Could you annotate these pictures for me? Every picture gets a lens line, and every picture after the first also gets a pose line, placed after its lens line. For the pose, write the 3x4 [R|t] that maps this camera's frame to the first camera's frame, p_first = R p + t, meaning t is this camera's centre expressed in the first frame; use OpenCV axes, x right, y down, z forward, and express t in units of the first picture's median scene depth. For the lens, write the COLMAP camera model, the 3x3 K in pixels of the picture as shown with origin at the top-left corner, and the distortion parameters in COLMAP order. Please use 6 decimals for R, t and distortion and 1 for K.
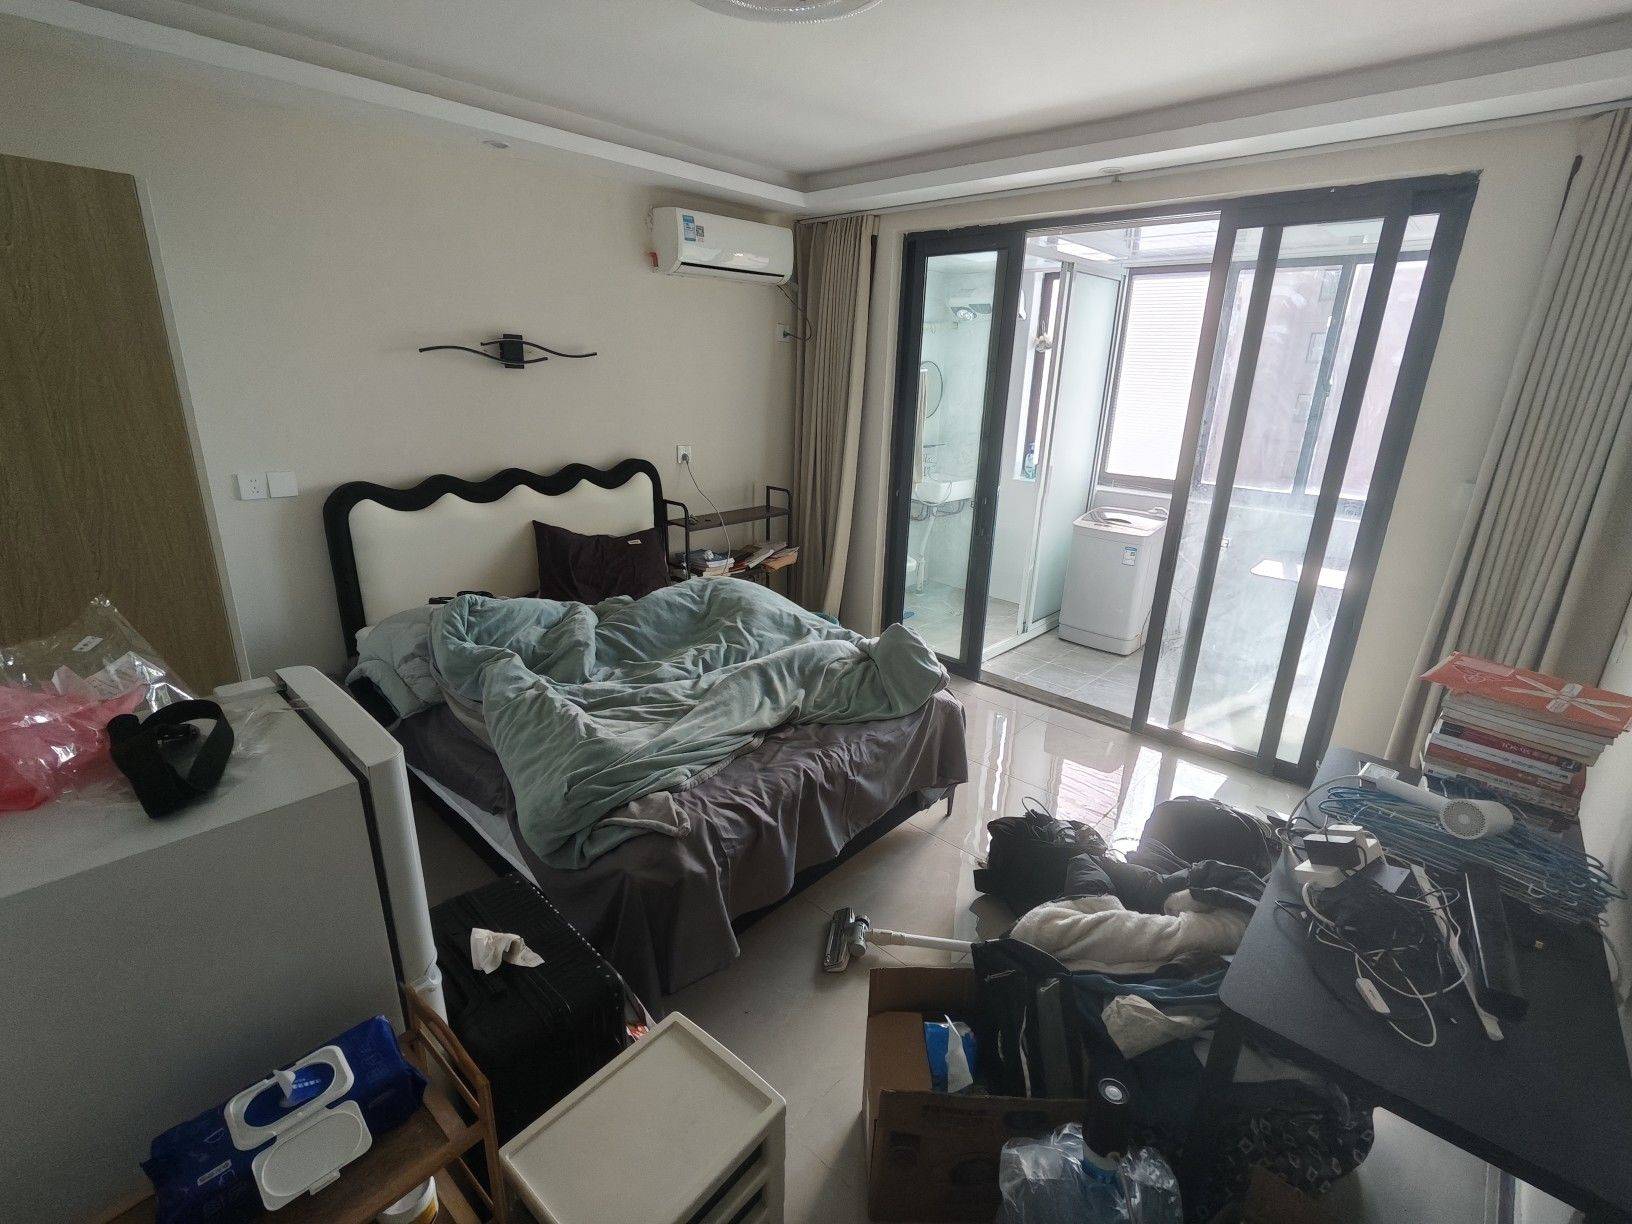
lens RADIAL K [[756.4, 0, 817.2], [0, 756.4, 610.1], [0, 0, 1]] dist [0.001456, -0.001168]
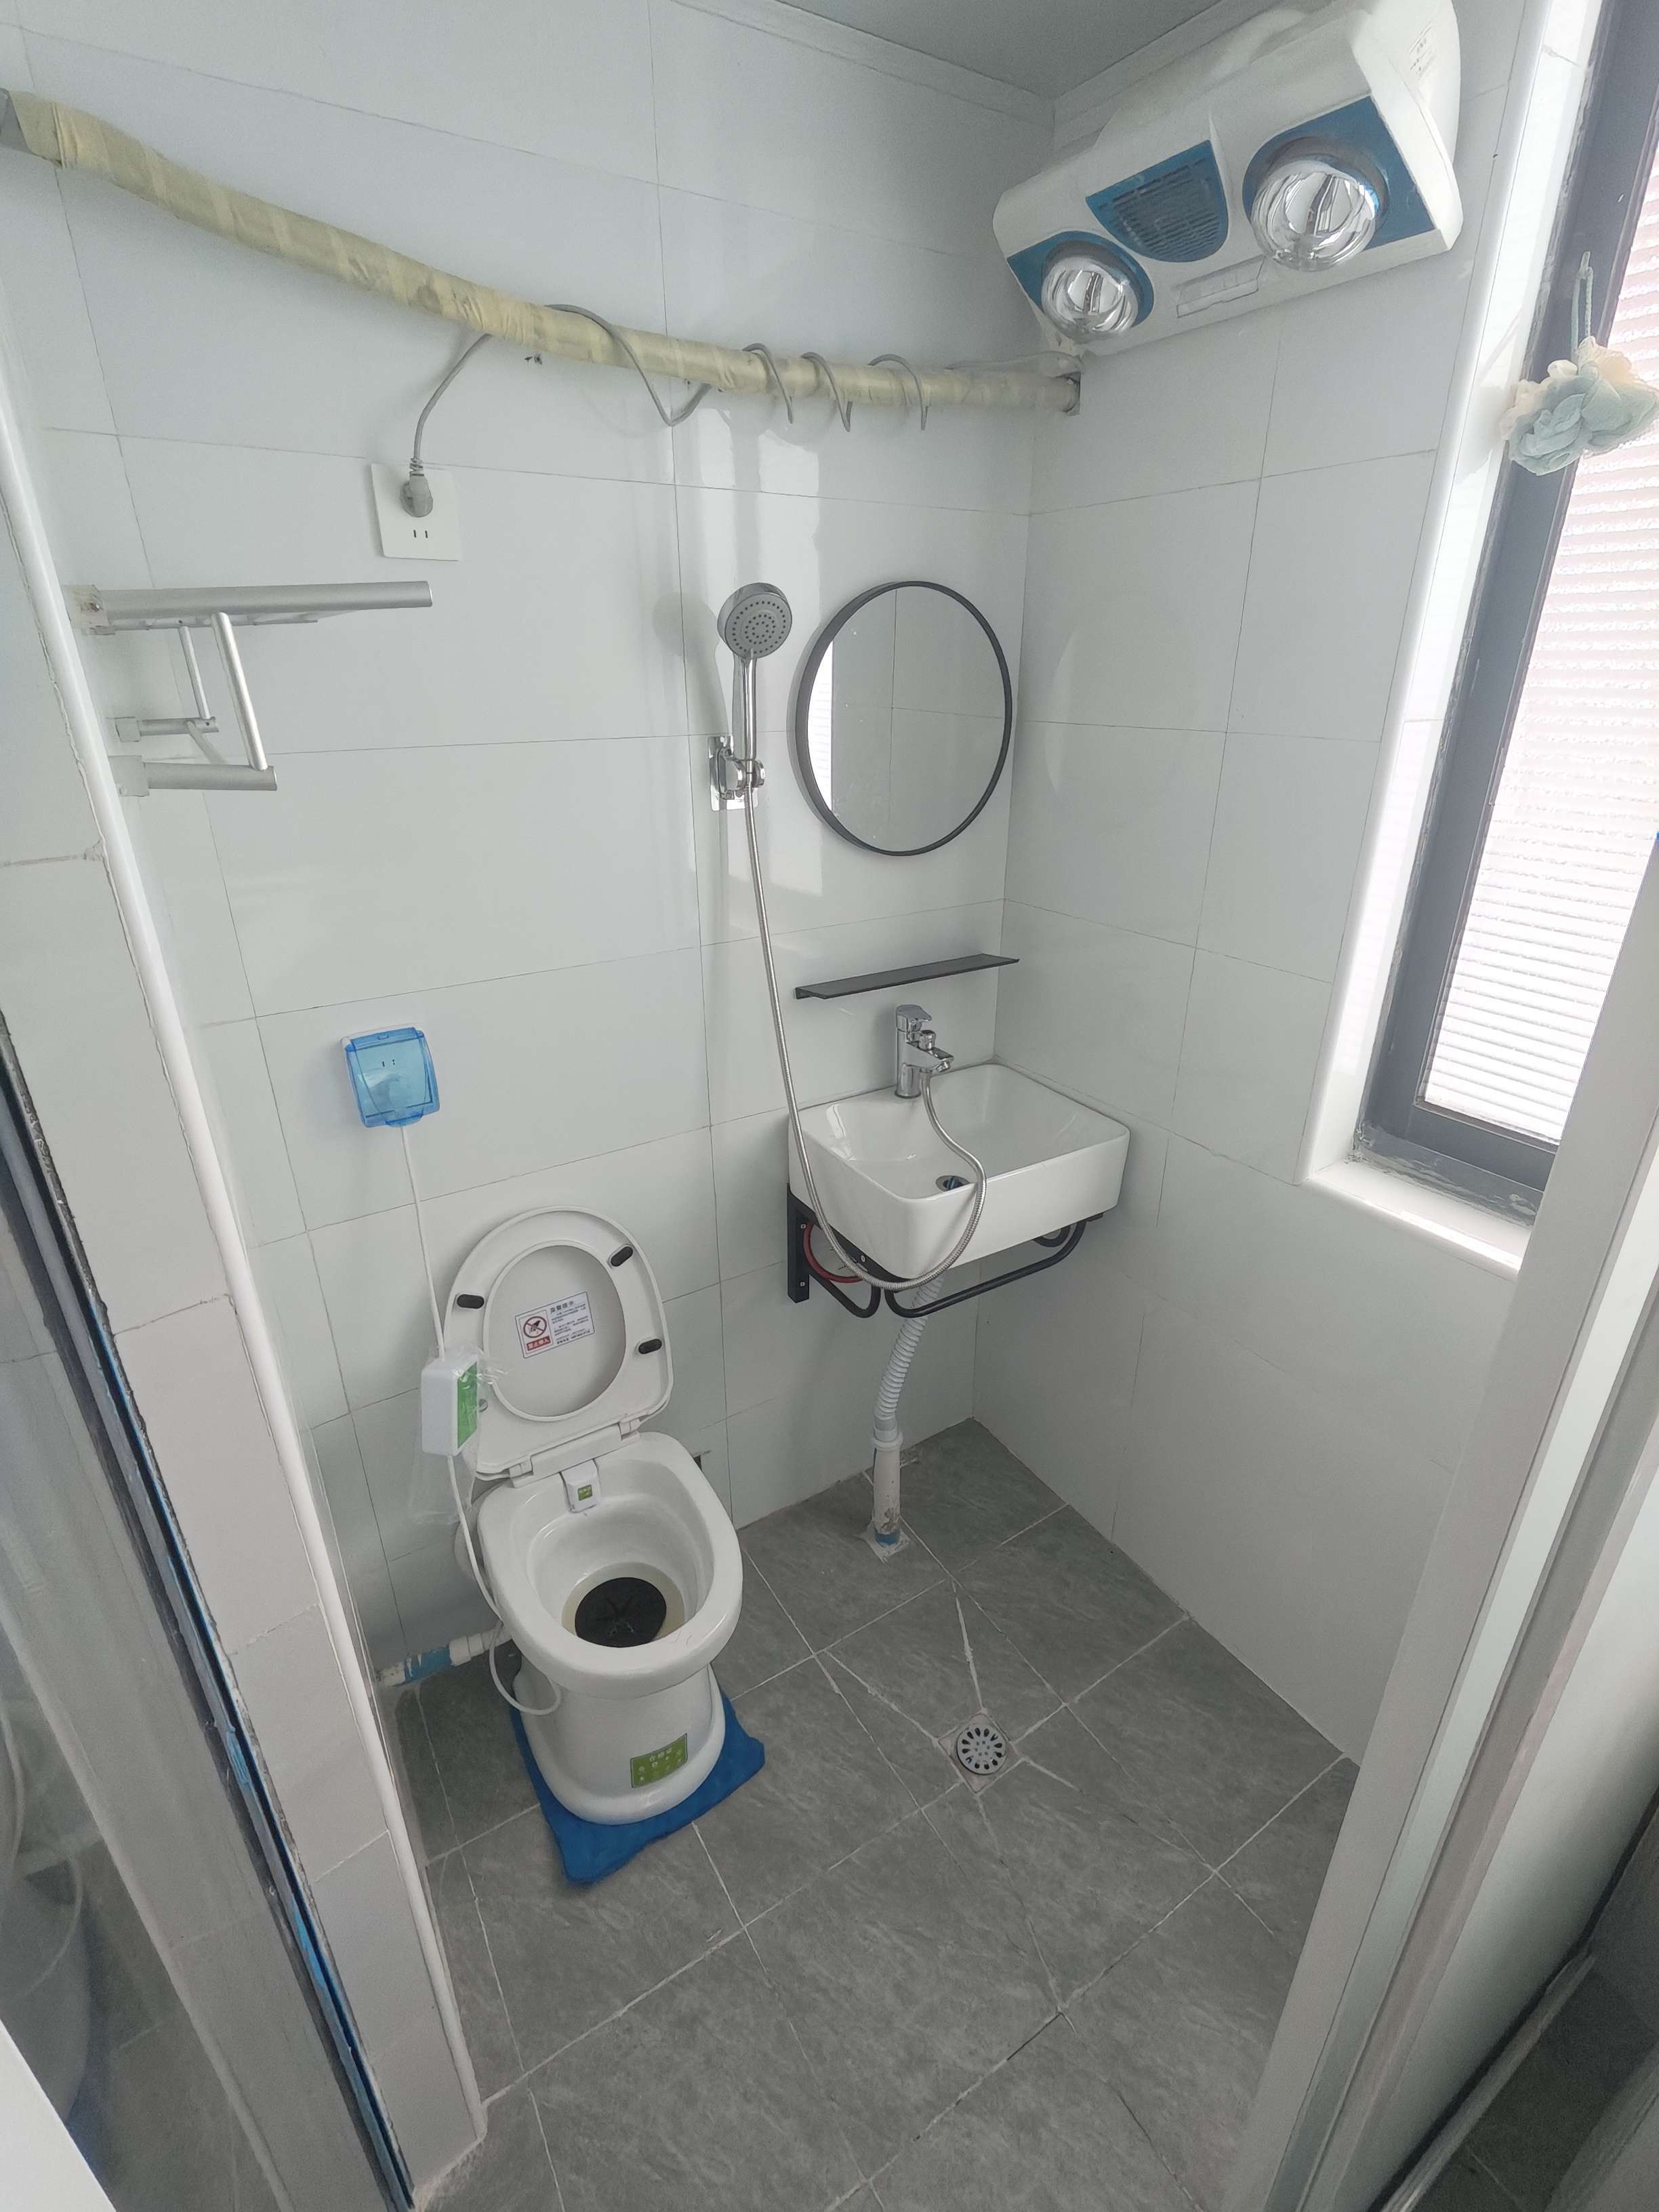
lens RADIAL K [[1051.2, 0, 823.3], [0, 1051.2, 1107.6], [0, 0, 1]] dist [-0.003624, -0.000434]
pose [[0.966649, 0.071791, -0.245837, 0.370419], [-0.048240, 0.993765, 0.100524, -0.390969], [0.251521, -0.085312, 0.964085, 1.285360]]
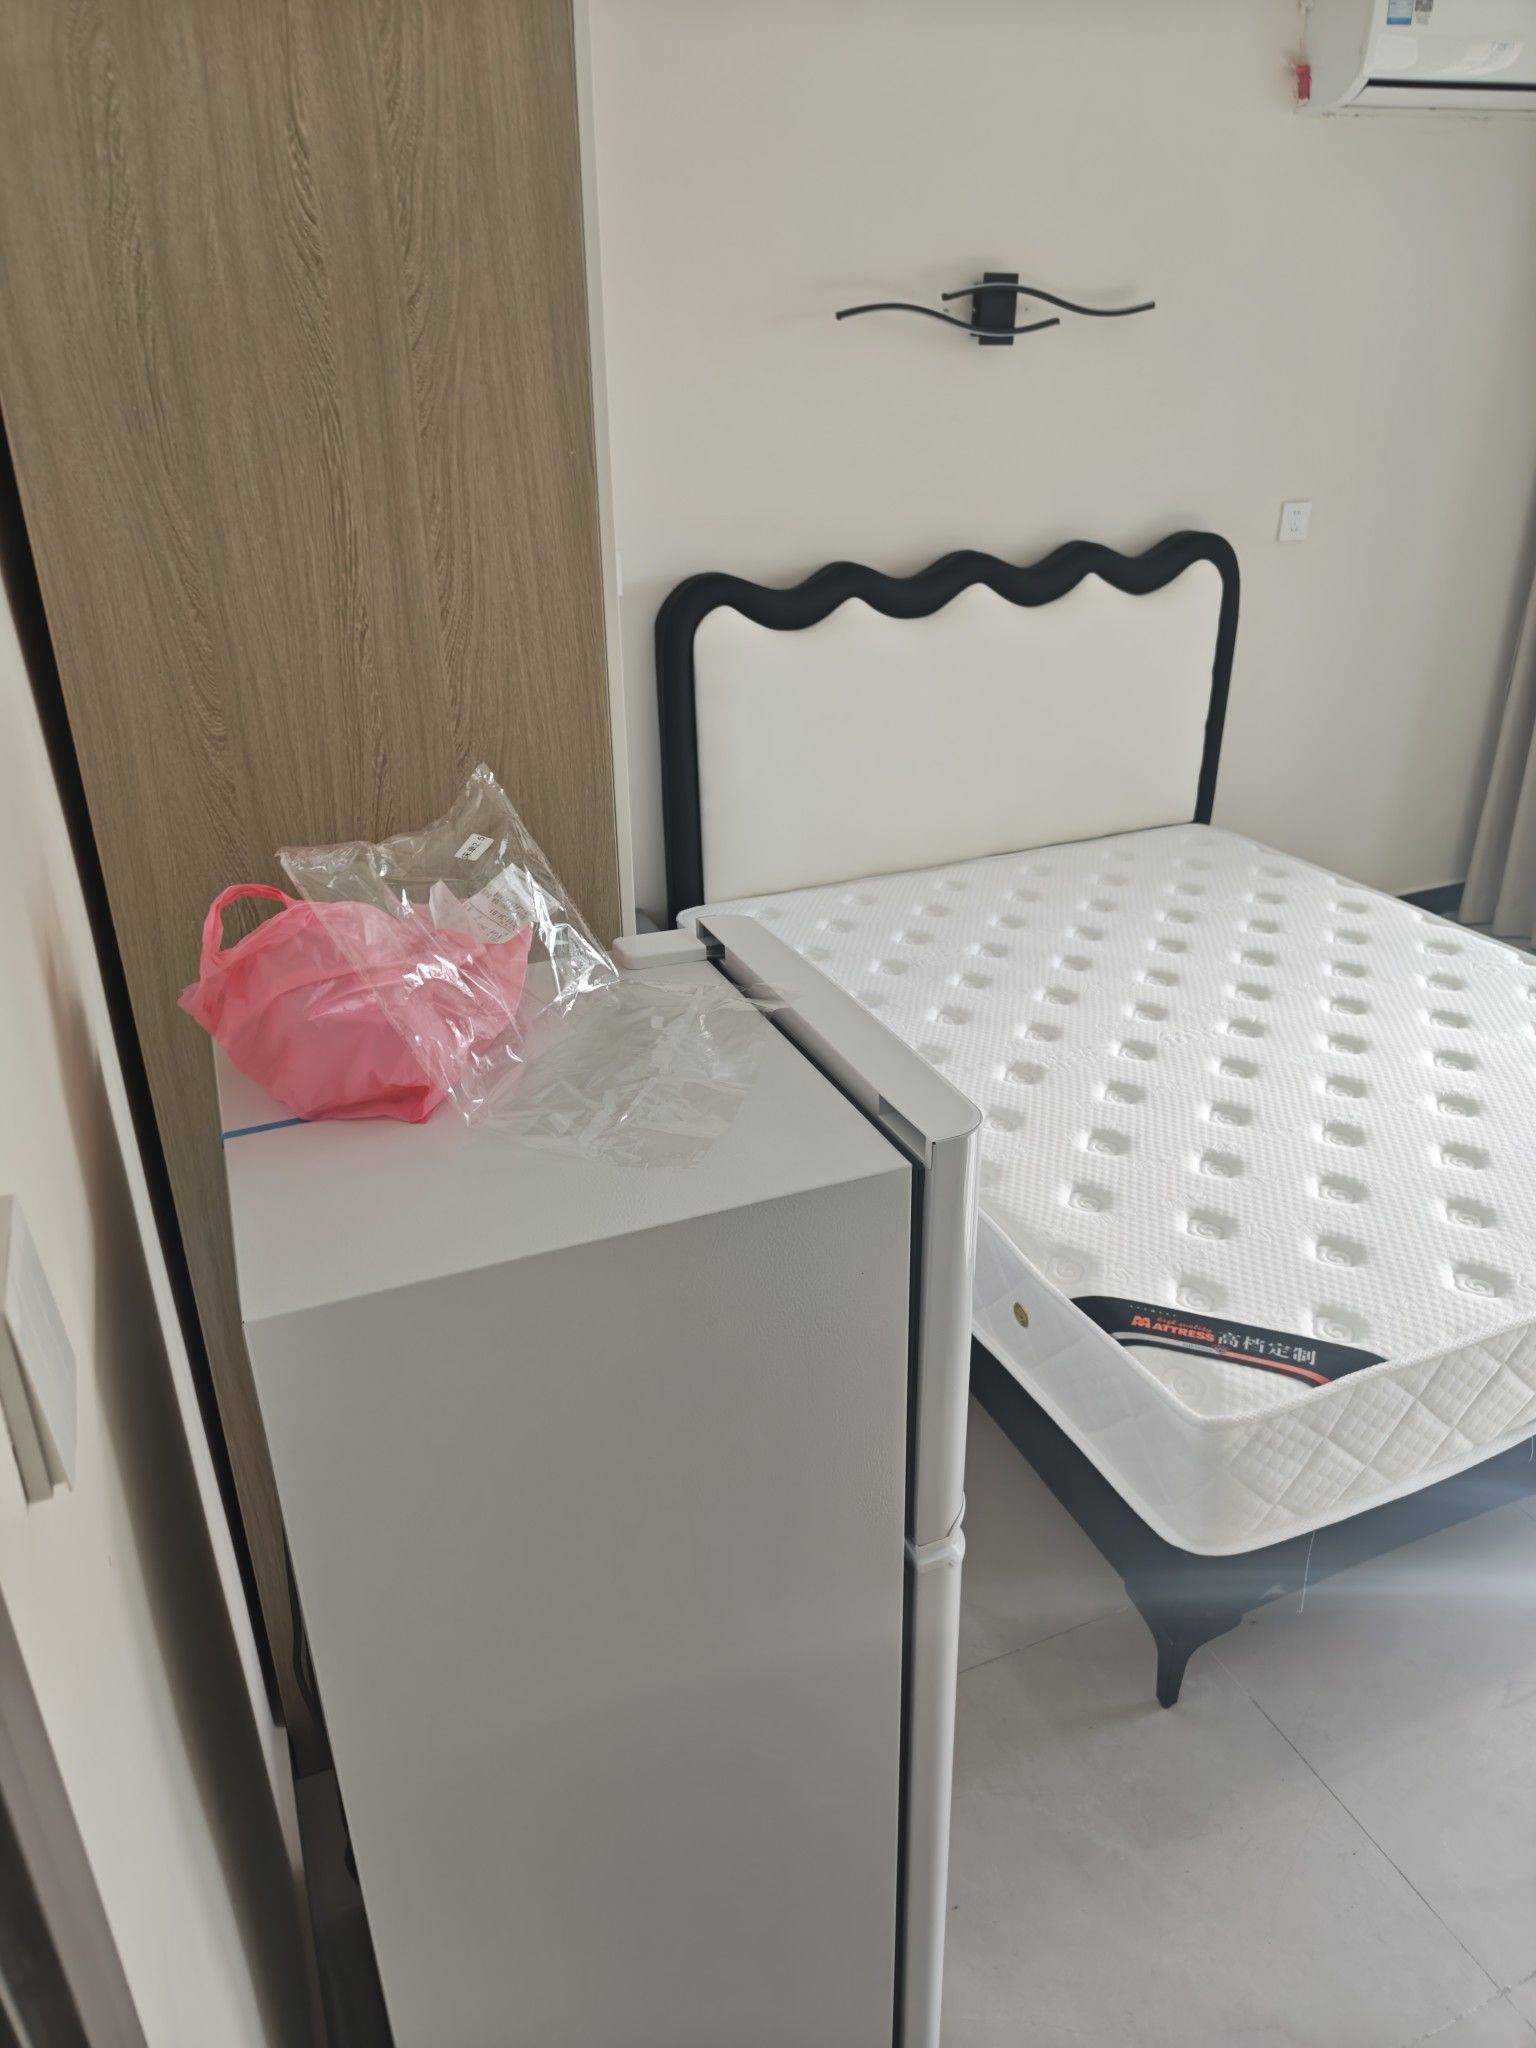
lens RADIAL K [[1404.3, 0, 768.0], [0, 1404.3, 1024.0], [0, 0, 1]] dist [0.047316, -0.043380]
pose [[0.908252, 0.142684, -0.393345, -0.111881], [-0.088890, 0.984400, 0.151837, -0.002328], [0.408873, -0.102942, 0.906767, 0.032812]]
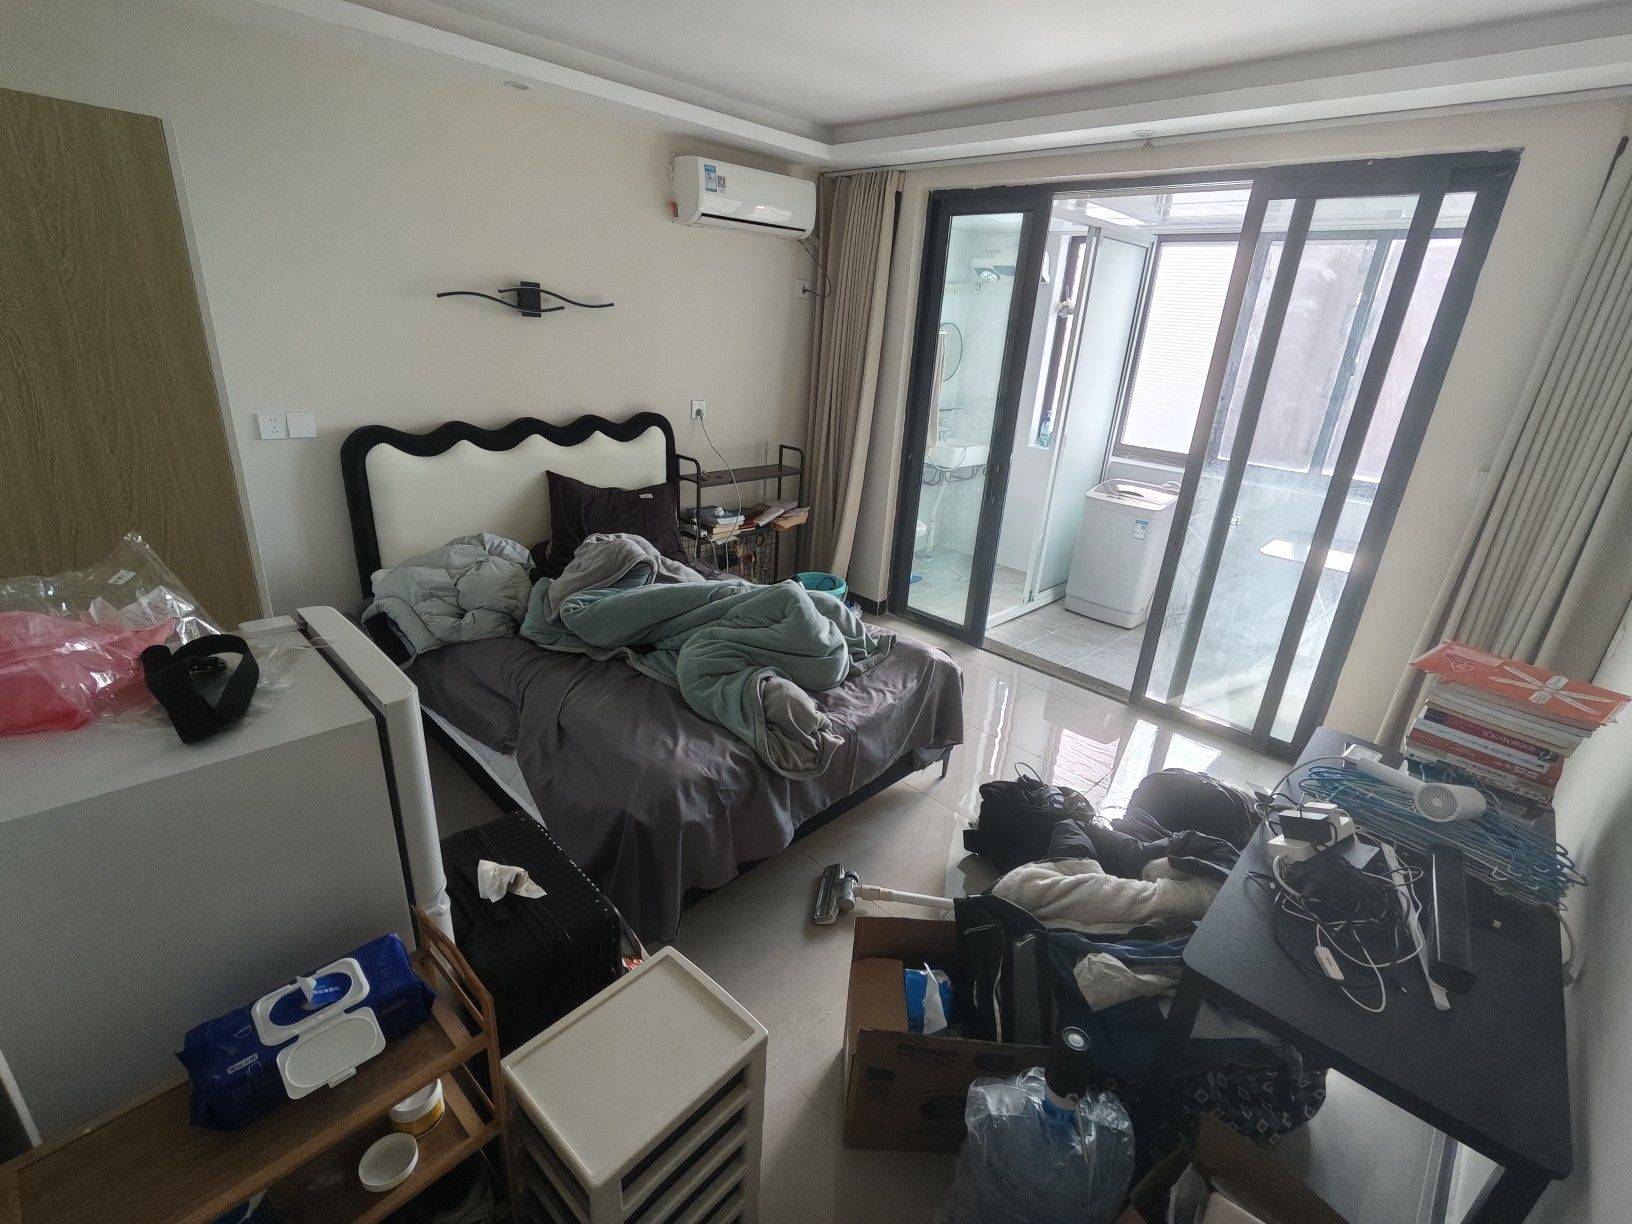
lens RADIAL K [[757.1, 0, 816.2], [0, 757.1, 608.4], [0, 0, 1]] dist [0.001408, 0.000181]
pose [[0.999006, 0.042518, -0.013367, 0.006153], [-0.041776, 0.997794, 0.051599, -0.002525], [0.015531, -0.050989, 0.998578, -0.014753]]
